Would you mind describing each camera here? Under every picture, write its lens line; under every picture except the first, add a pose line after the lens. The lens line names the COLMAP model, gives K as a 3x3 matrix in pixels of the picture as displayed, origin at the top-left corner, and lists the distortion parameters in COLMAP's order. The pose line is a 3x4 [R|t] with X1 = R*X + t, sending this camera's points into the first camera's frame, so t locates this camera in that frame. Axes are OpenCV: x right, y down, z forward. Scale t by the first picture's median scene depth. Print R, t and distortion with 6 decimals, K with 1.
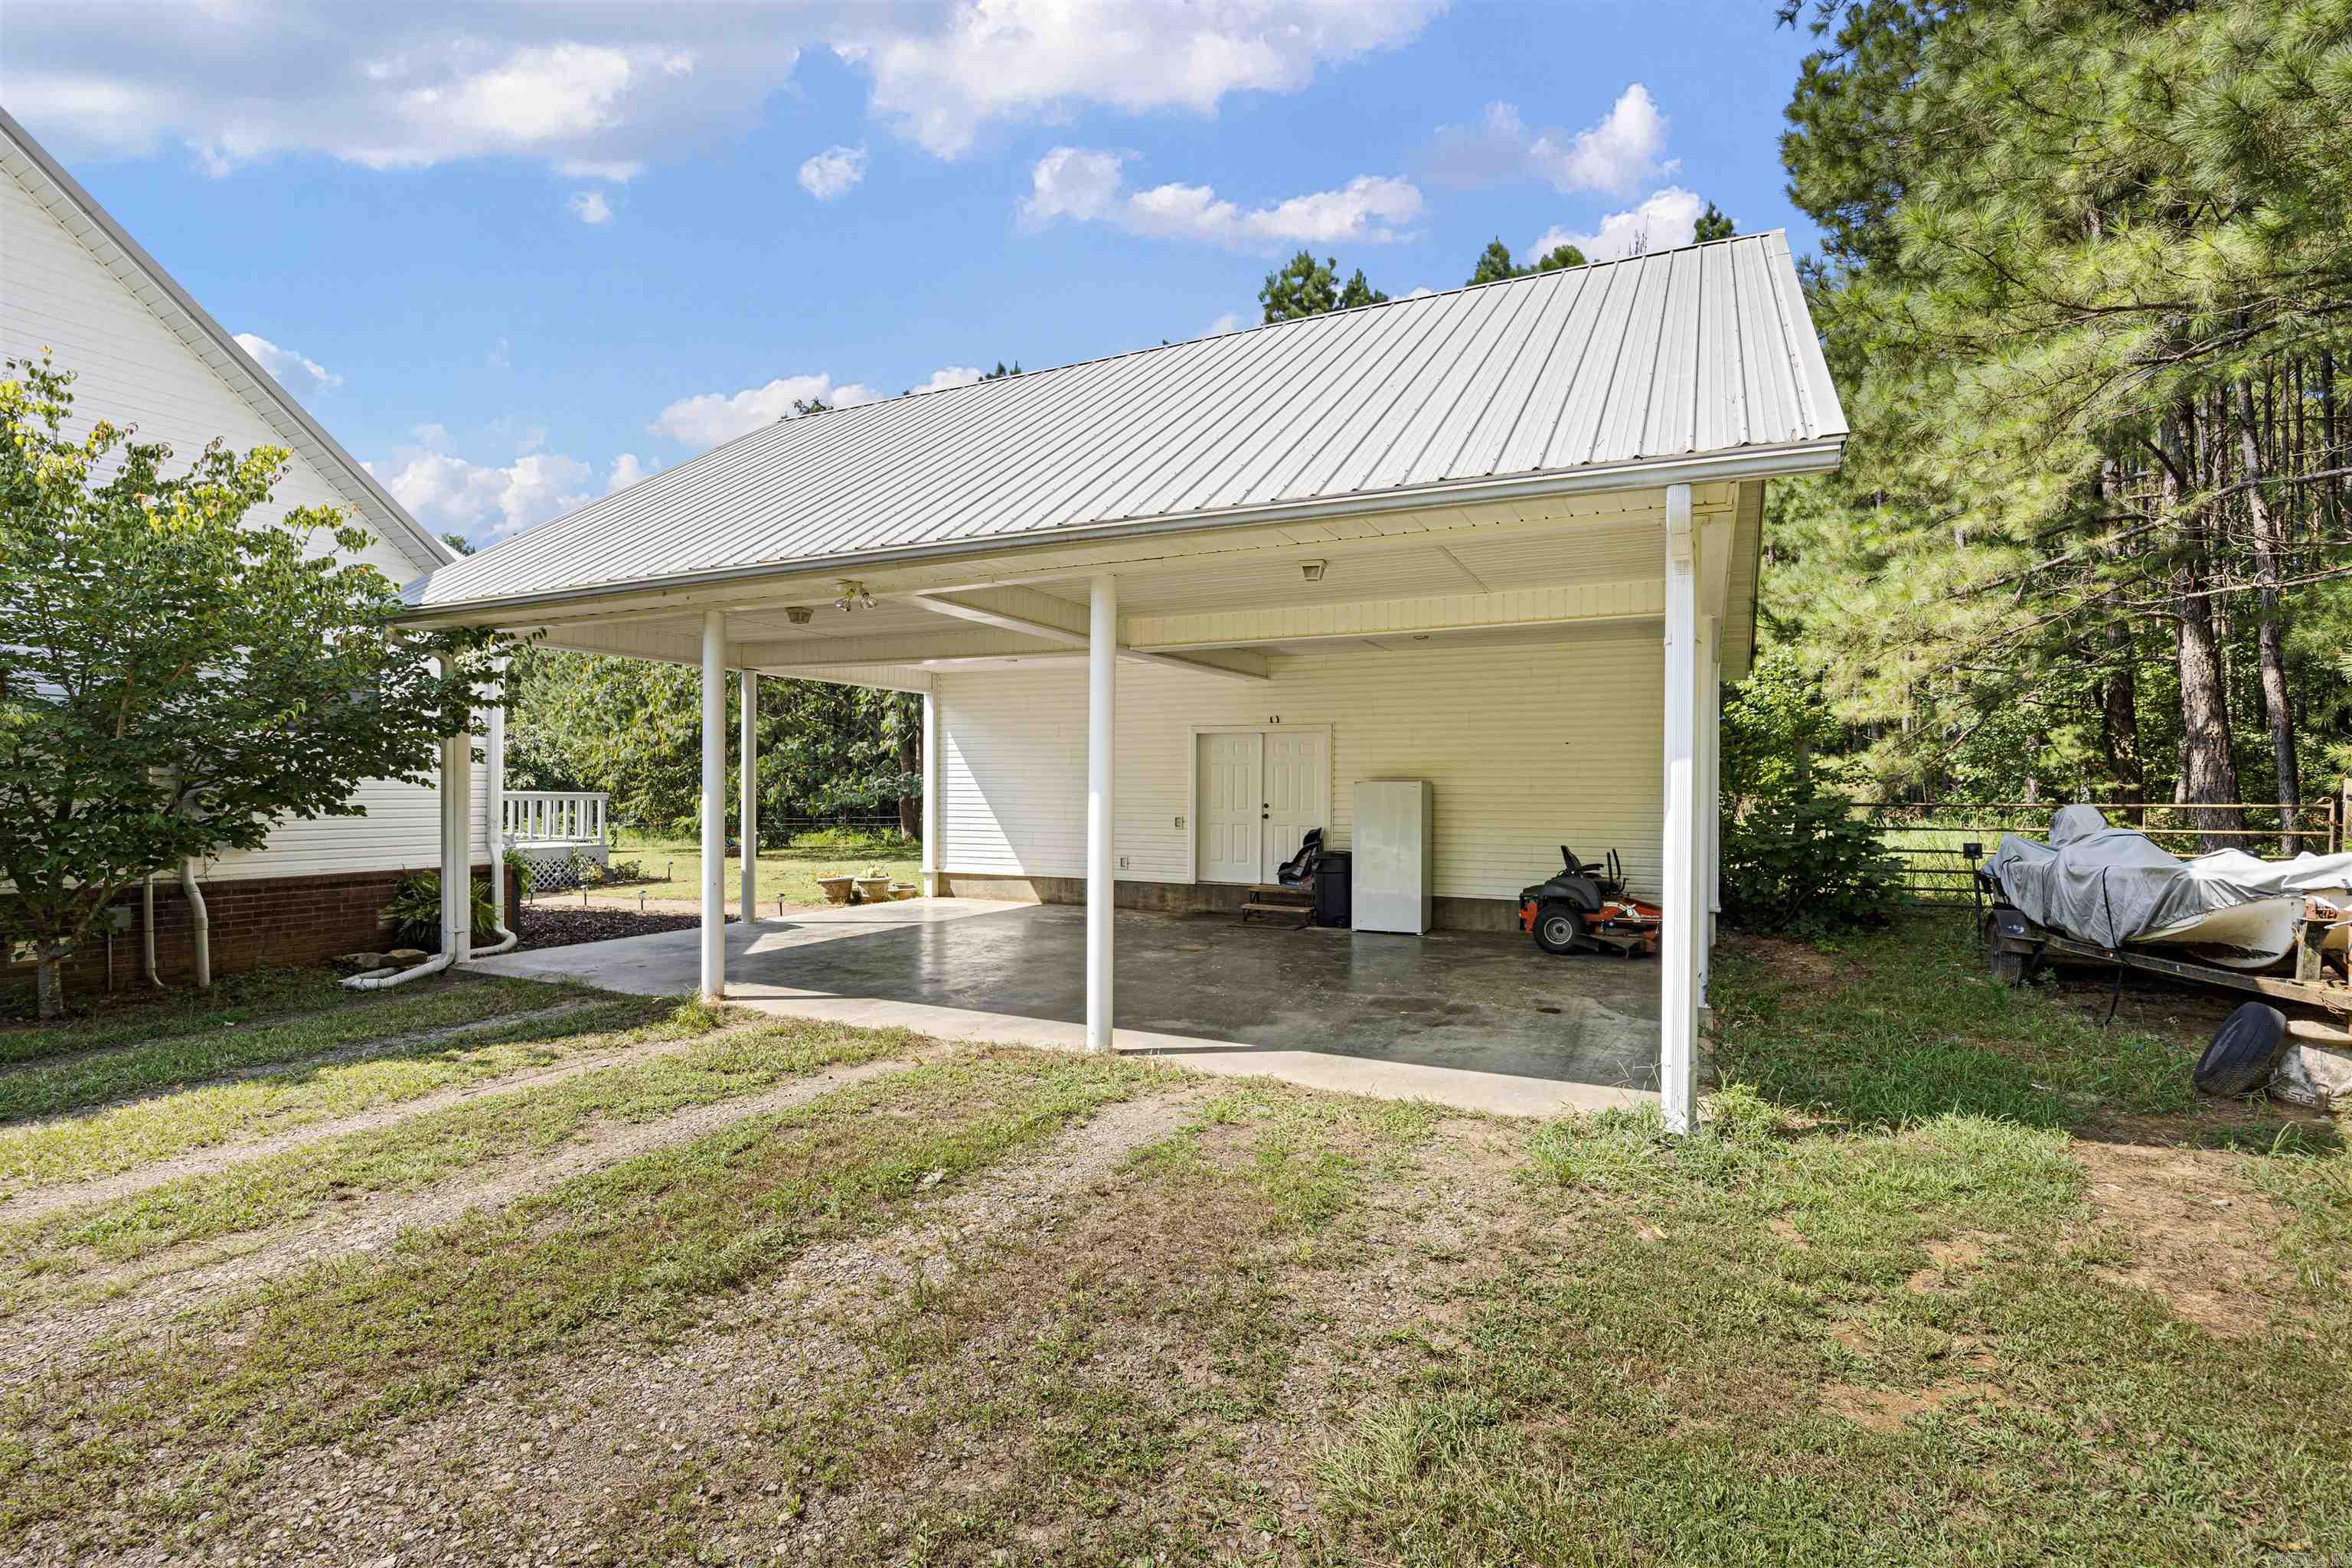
lens RADIAL K [[1095.3, 0, 1176.0], [0, 1095.3, 784.0], [0, 0, 1]] dist [-0.000687, -0.000058]
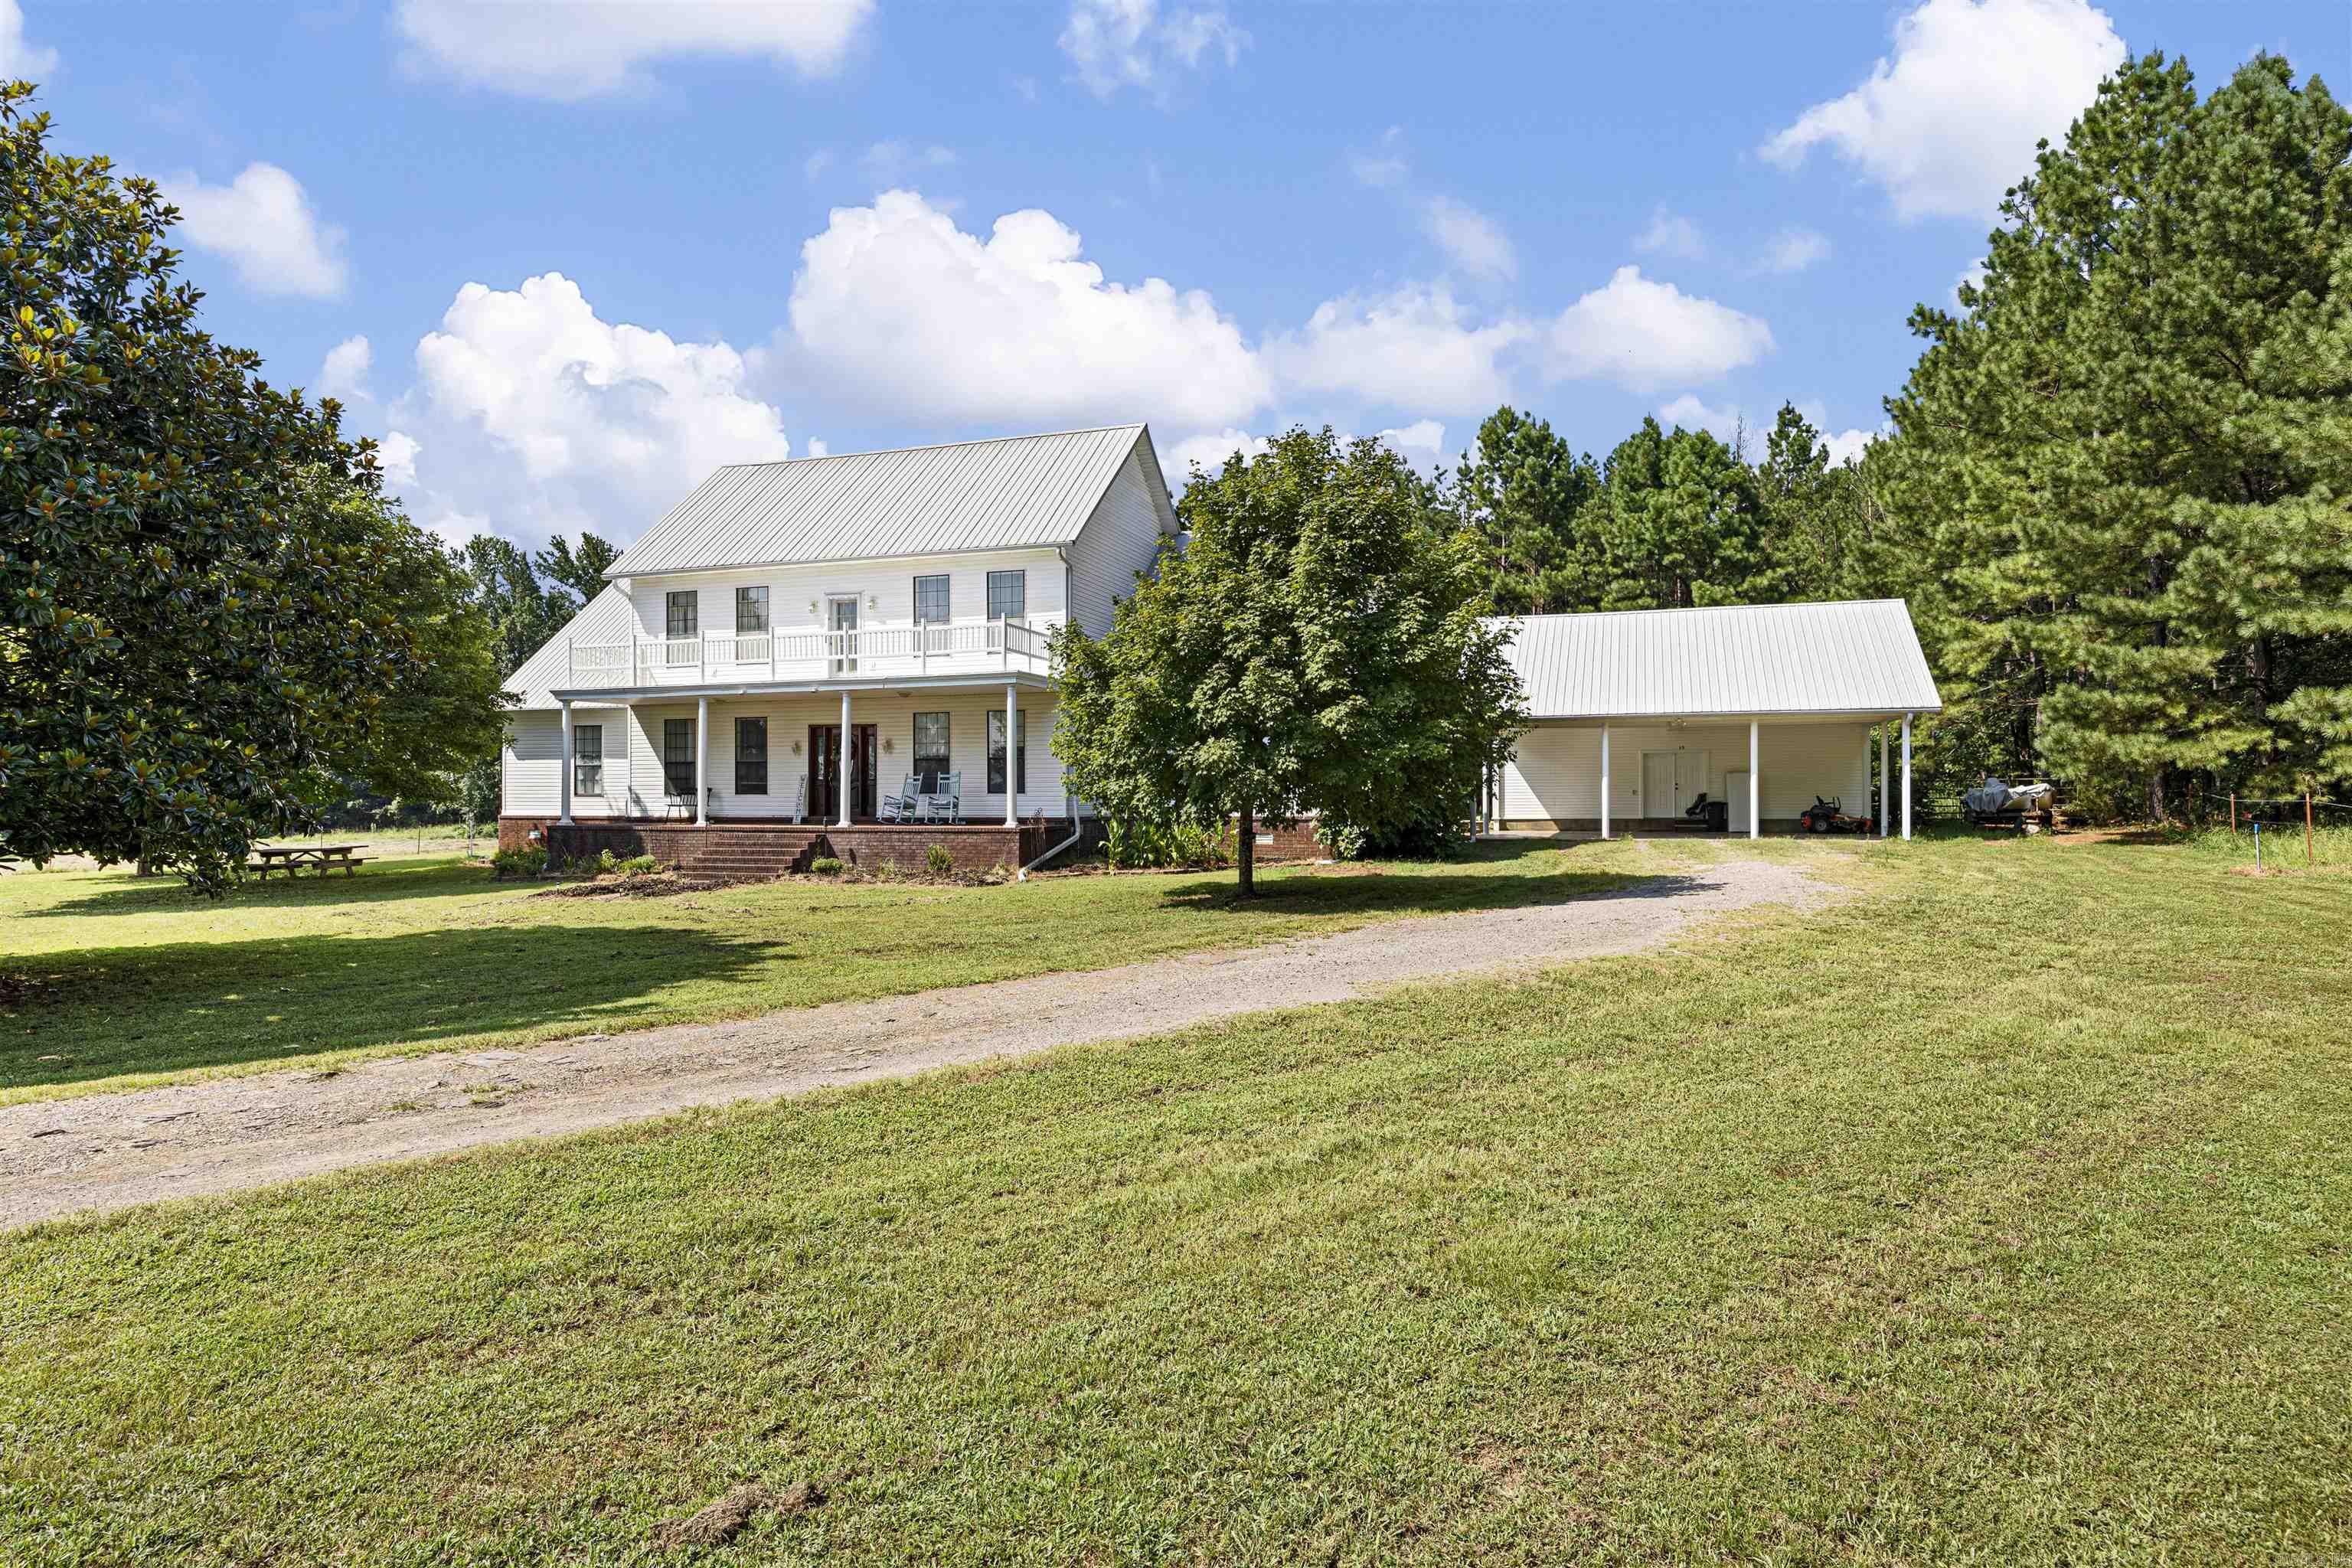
lens RADIAL K [[1342.6, 0, 1176.0], [0, 1342.6, 784.0], [0, 0, 1]] dist [0.001319, 0.000239]
pose [[0.993275, -0.009668, 0.115377, -1.298767], [0.010262, 0.999937, -0.004553, 0.021780], [-0.115325, 0.005707, 0.993311, -1.709382]]
